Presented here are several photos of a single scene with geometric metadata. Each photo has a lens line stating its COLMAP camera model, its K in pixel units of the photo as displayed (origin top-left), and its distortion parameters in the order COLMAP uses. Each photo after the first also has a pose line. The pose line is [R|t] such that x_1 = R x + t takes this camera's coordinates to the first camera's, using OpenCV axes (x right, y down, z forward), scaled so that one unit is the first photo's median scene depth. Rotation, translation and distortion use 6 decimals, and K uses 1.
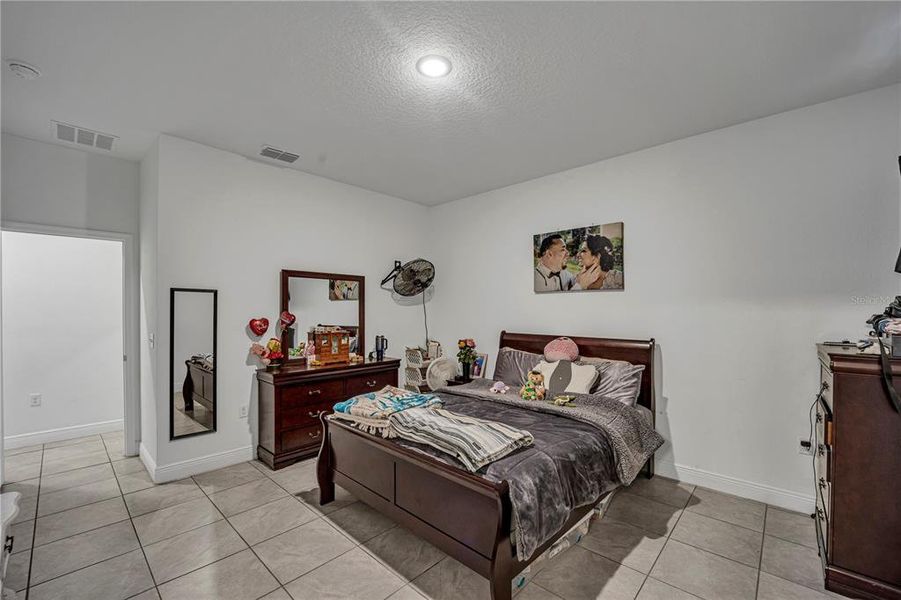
lens RADIAL K [[367.6, 0, 454.0], [0, 367.6, 305.9], [0, 0, 1]] dist [-0.023543, 0.001093]
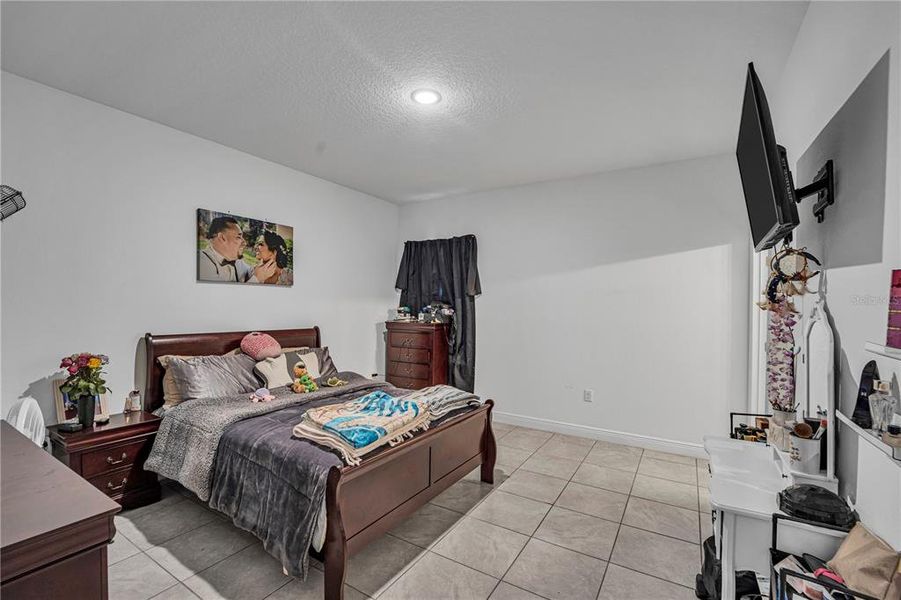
lens RADIAL K [[367.6, 0, 453.7], [0, 367.6, 301.9], [0, 0, 1]] dist [-0.023543, 0.001093]
pose [[-0.164431, 0.005530, 0.986373, -0.710432], [-0.023617, 0.999676, -0.009541, 0.004061], [-0.986106, -0.024864, -0.164247, 0.639785]]
